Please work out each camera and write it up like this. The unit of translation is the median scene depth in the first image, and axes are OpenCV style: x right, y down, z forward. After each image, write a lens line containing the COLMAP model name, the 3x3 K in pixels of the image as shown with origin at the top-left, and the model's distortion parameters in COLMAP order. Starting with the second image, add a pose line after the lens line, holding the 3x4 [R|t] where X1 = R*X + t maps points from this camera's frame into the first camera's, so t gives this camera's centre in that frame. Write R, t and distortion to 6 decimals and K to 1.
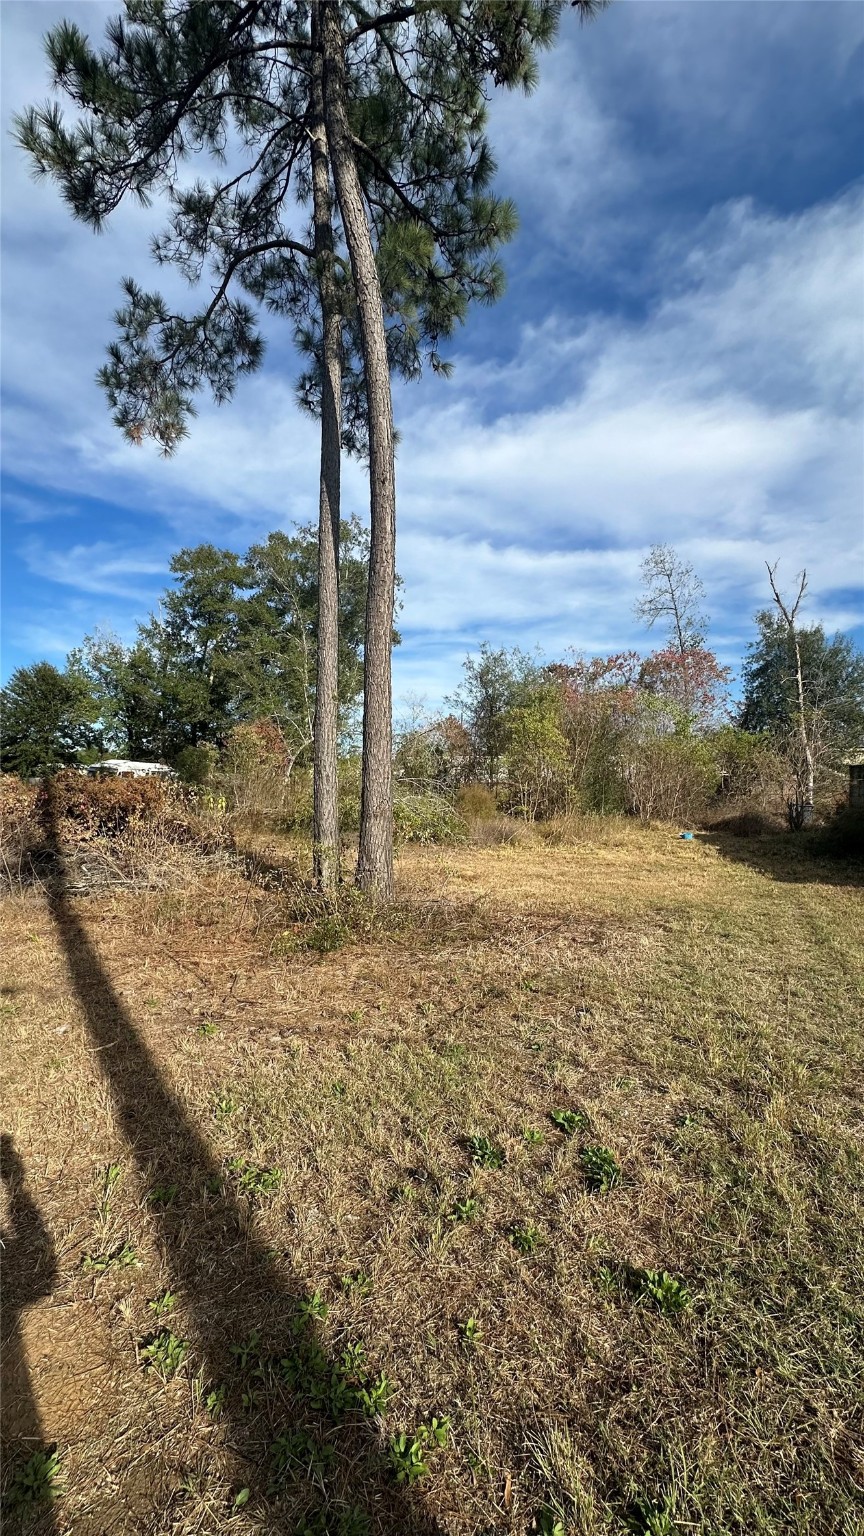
lens RADIAL K [[613.8, 0, 426.8], [0, 613.8, 795.8], [0, 0, 1]] dist [0.002139, 0.000285]
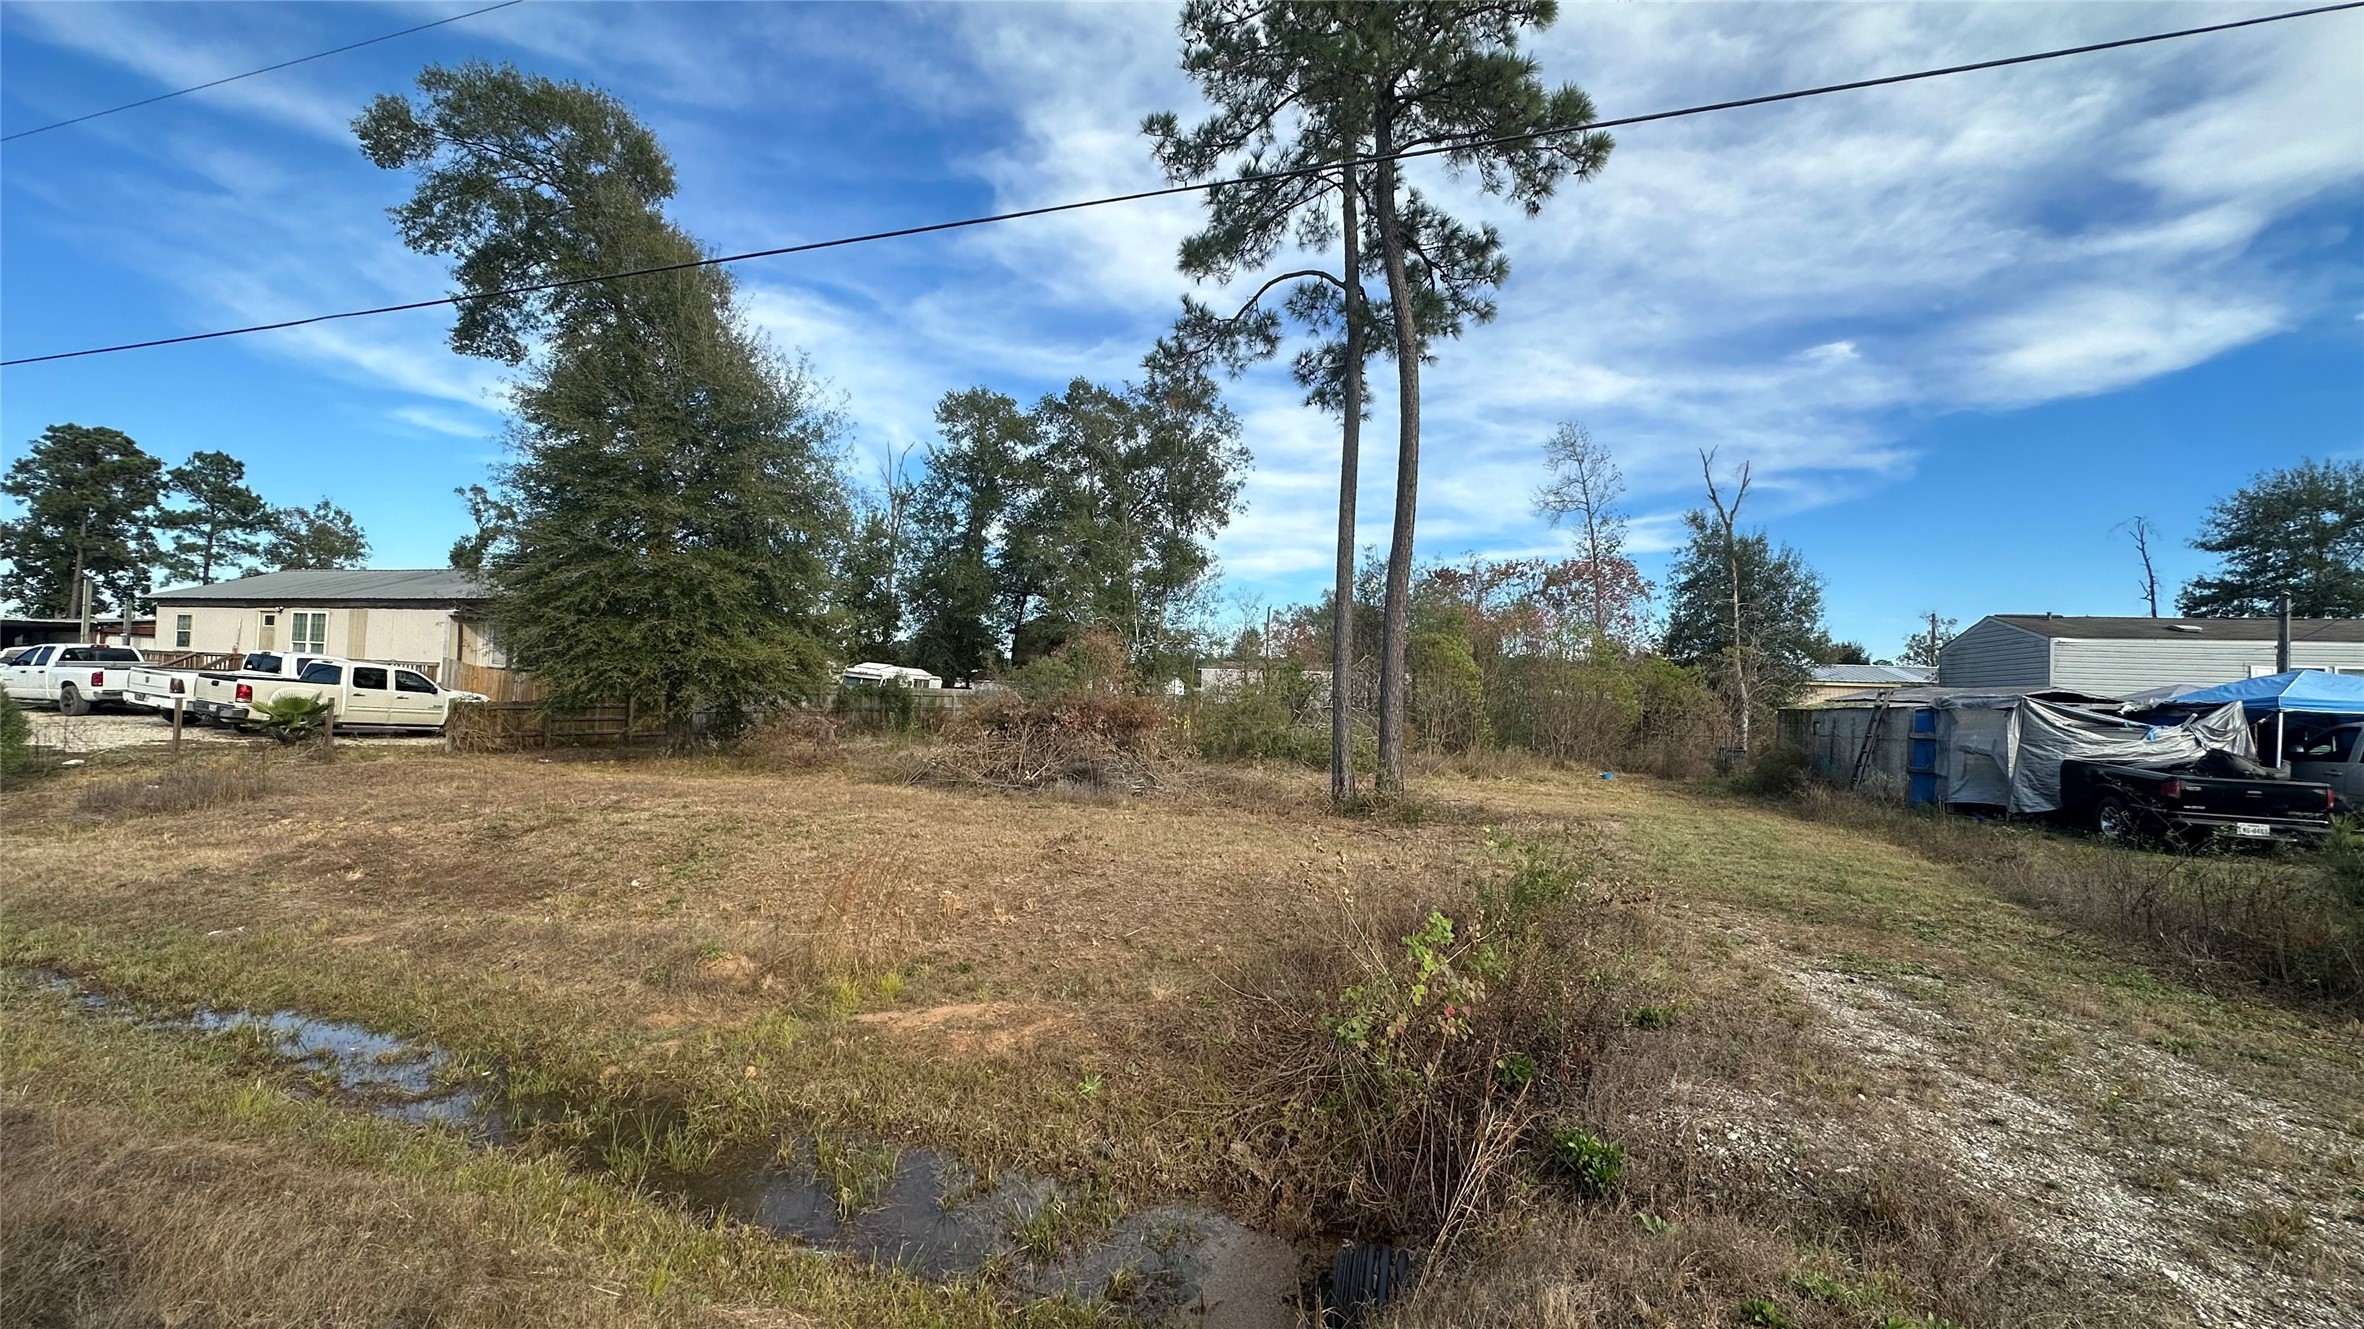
lens RADIAL K [[944.7, 0, 1178.7], [0, 944.7, 710.5], [0, 0, 1]] dist [0.002139, 0.000285]
pose [[0.999341, 0.035560, 0.007270, -0.159837], [-0.035472, 0.999299, -0.011947, 0.003404], [-0.007690, 0.011681, 0.999902, -0.286601]]
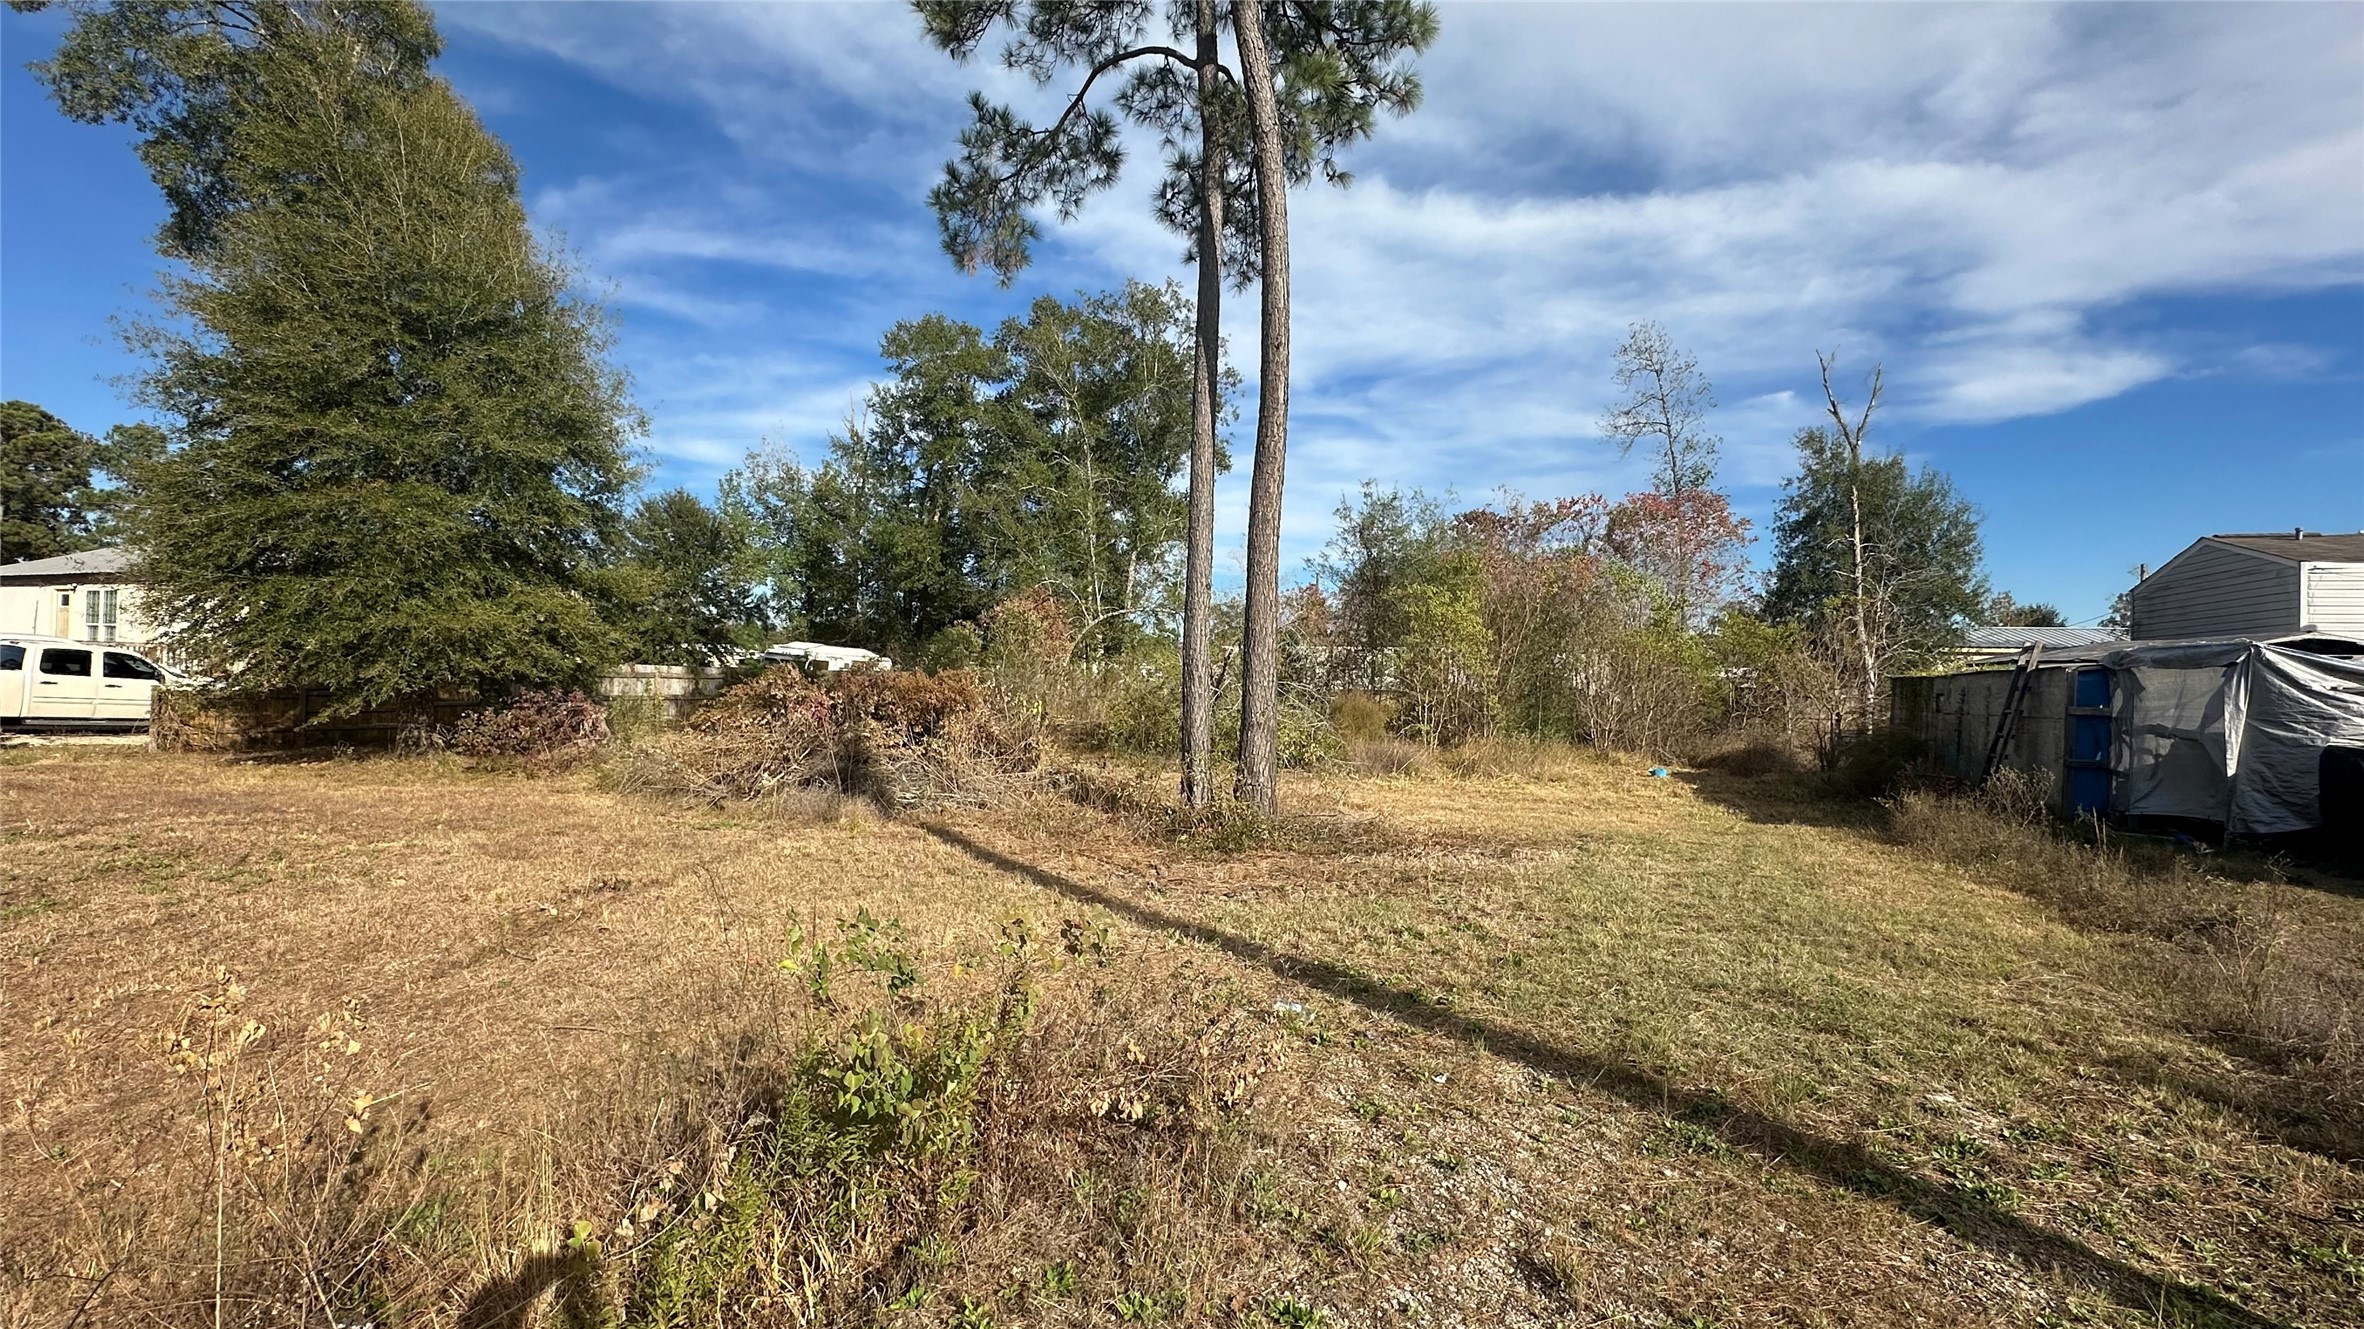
lens RADIAL K [[1051.4, 0, 1179.2], [0, 1051.4, 705.9], [0, 0, 1]] dist [-0.001115, -0.000177]
pose [[0.997579, 0.024316, -0.065159, -0.028366], [-0.024548, 0.999695, -0.002763, 0.004020], [0.065071, 0.004356, 0.997871, -0.145093]]
